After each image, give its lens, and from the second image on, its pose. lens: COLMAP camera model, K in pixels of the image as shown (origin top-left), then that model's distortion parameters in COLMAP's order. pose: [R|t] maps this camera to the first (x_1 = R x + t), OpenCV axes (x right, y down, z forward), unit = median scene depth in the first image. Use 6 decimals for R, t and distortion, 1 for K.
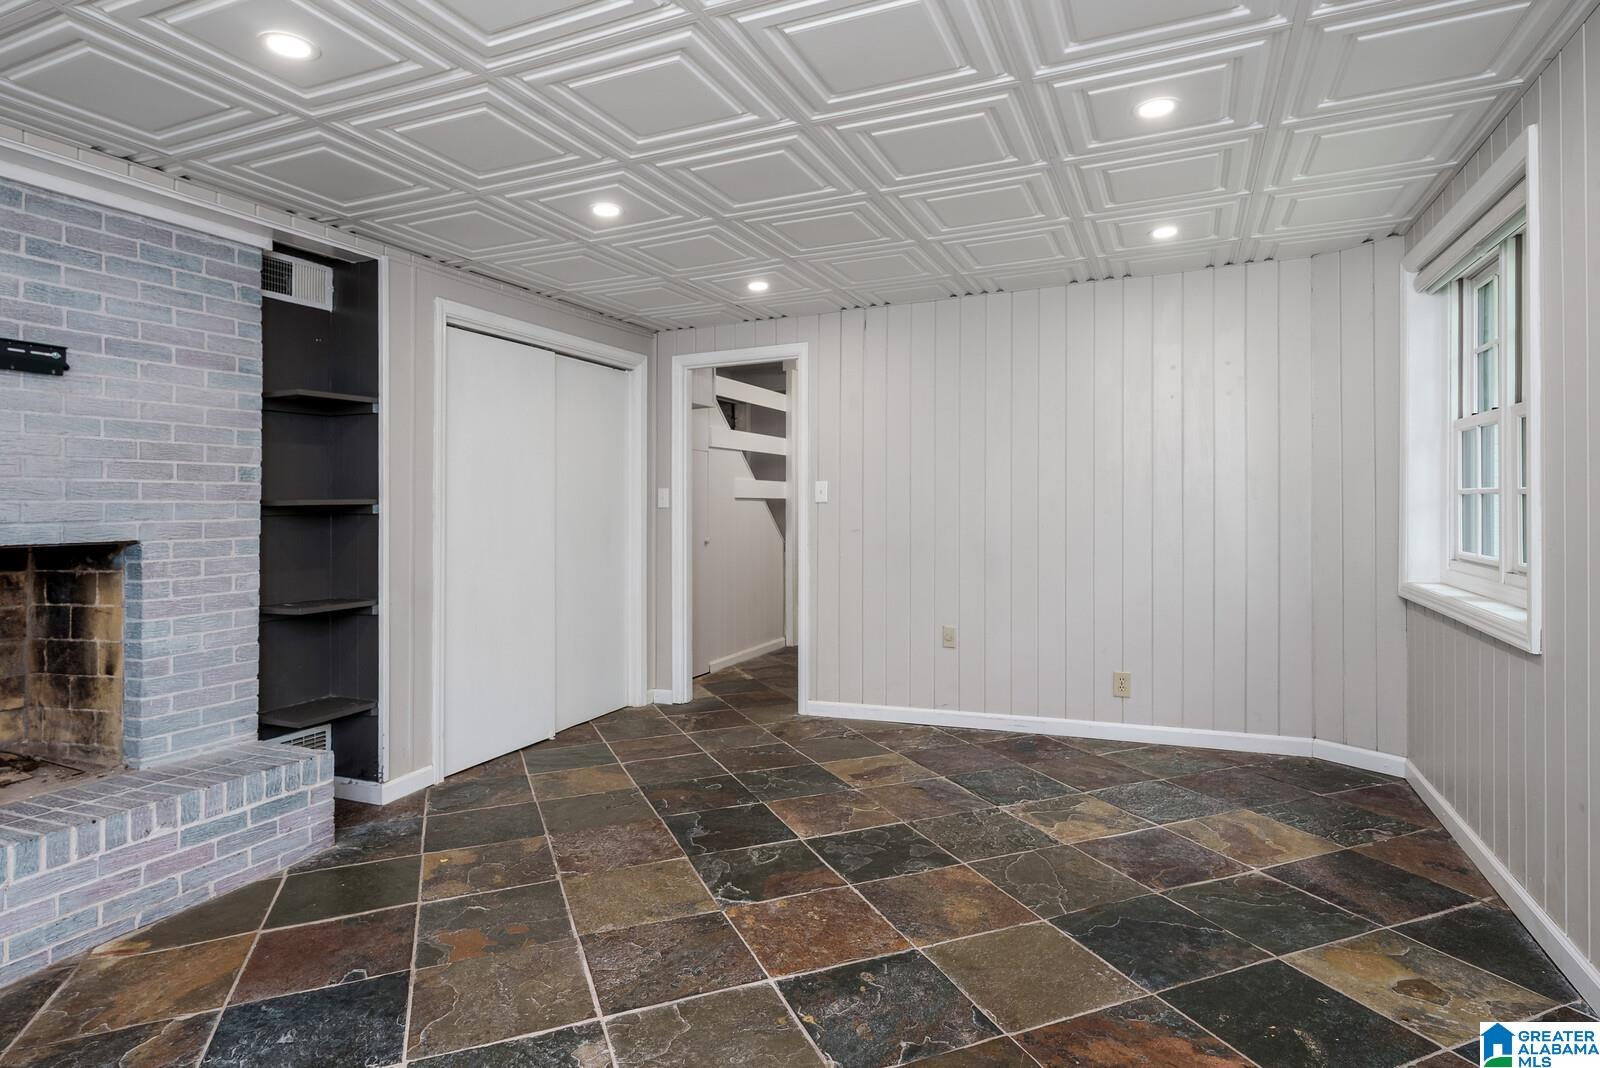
lens RADIAL K [[862.7, 0, 800.7], [0, 862.7, 563.4], [0, 0, 1]] dist [0.000903, -0.000154]
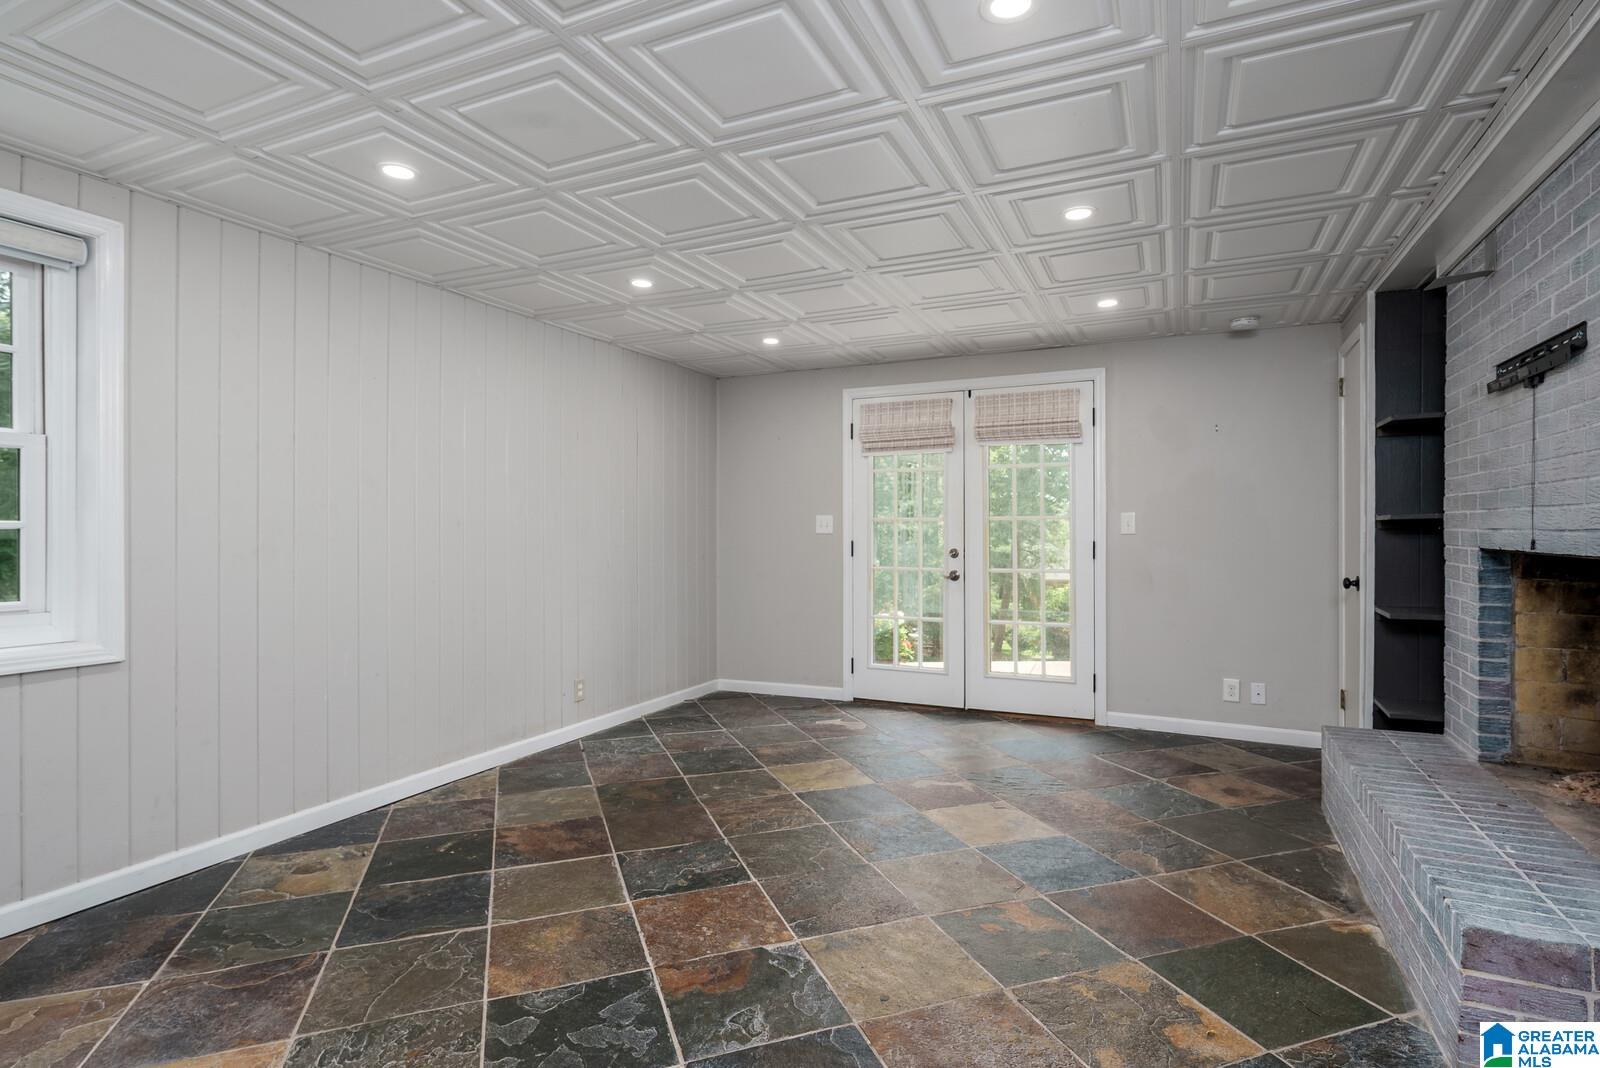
lens RADIAL K [[812.5, 0, 803.6], [0, 812.5, 511.0], [0, 0, 1]] dist [0.001370, -0.000565]
pose [[-0.999230, 0.019231, 0.034189, -0.128156], [0.020616, 0.998961, 0.040634, -0.110399], [-0.033372, 0.041308, -0.998589, 1.748263]]
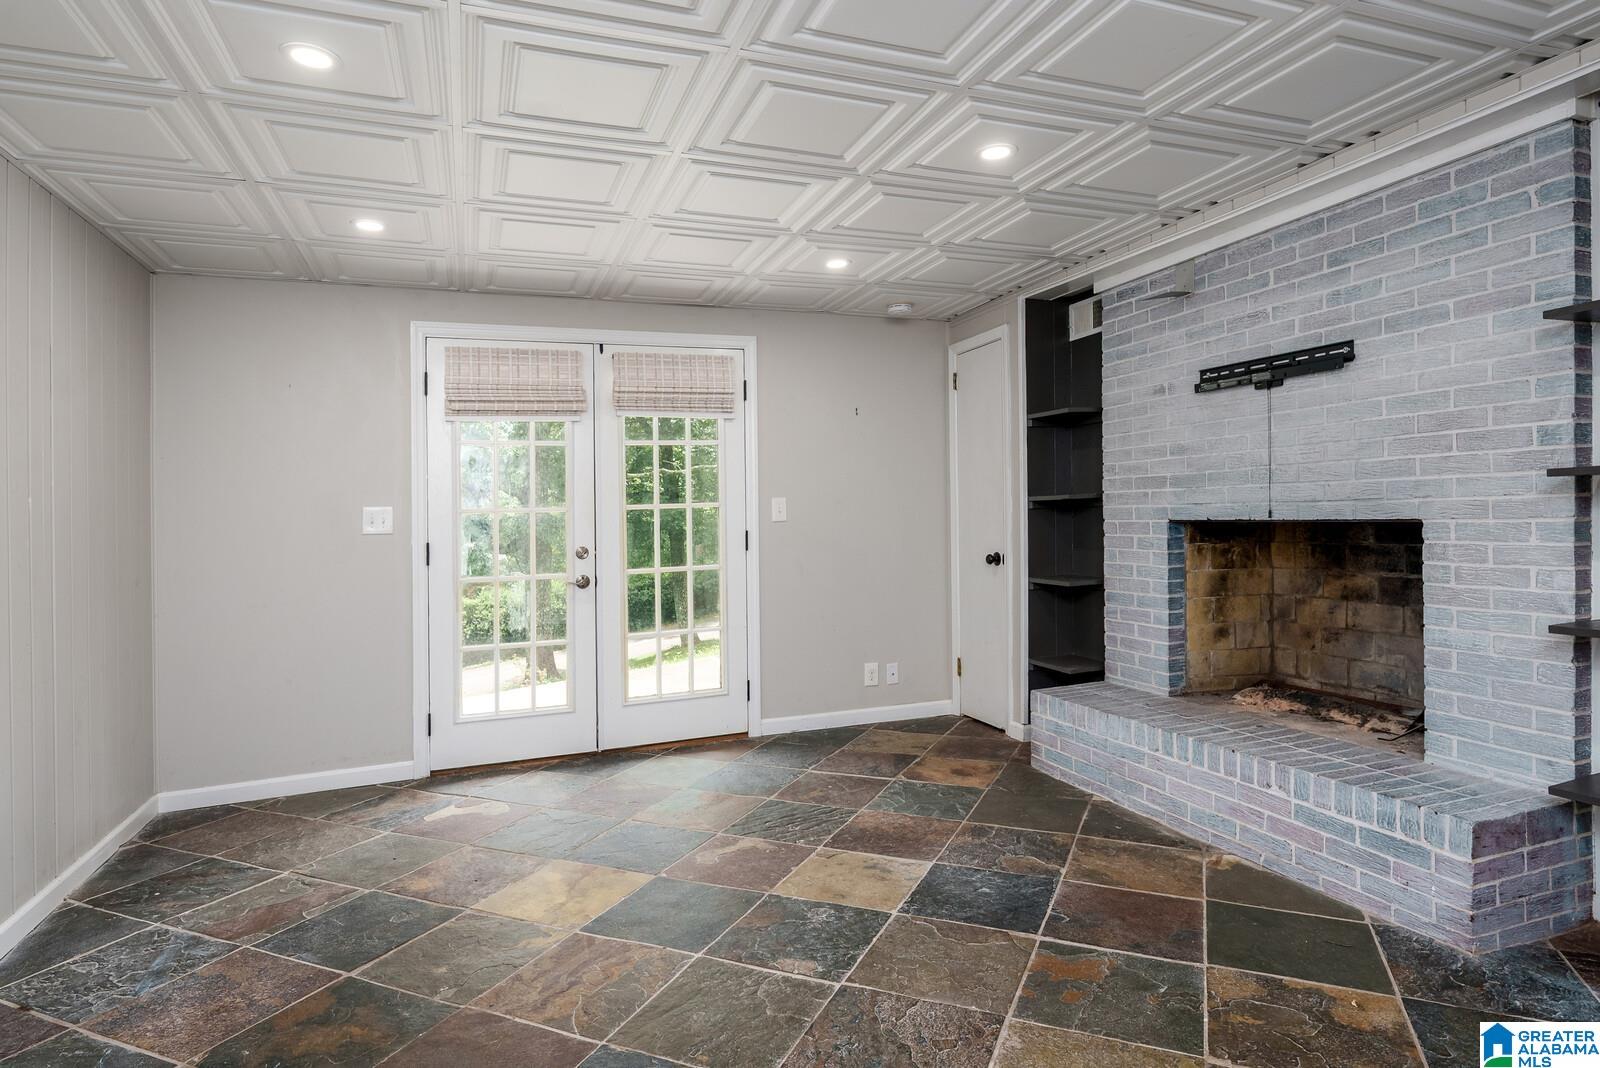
lens RADIAL K [[882.6, 0, 808.5], [0, 882.6, 498.0], [0, 0, 1]] dist [0.000461, -0.000227]
pose [[-0.716075, 0.024941, -0.697578, 0.401179], [-0.002495, 0.999264, 0.038288, -0.088035], [0.698019, 0.029157, -0.715485, 1.265831]]
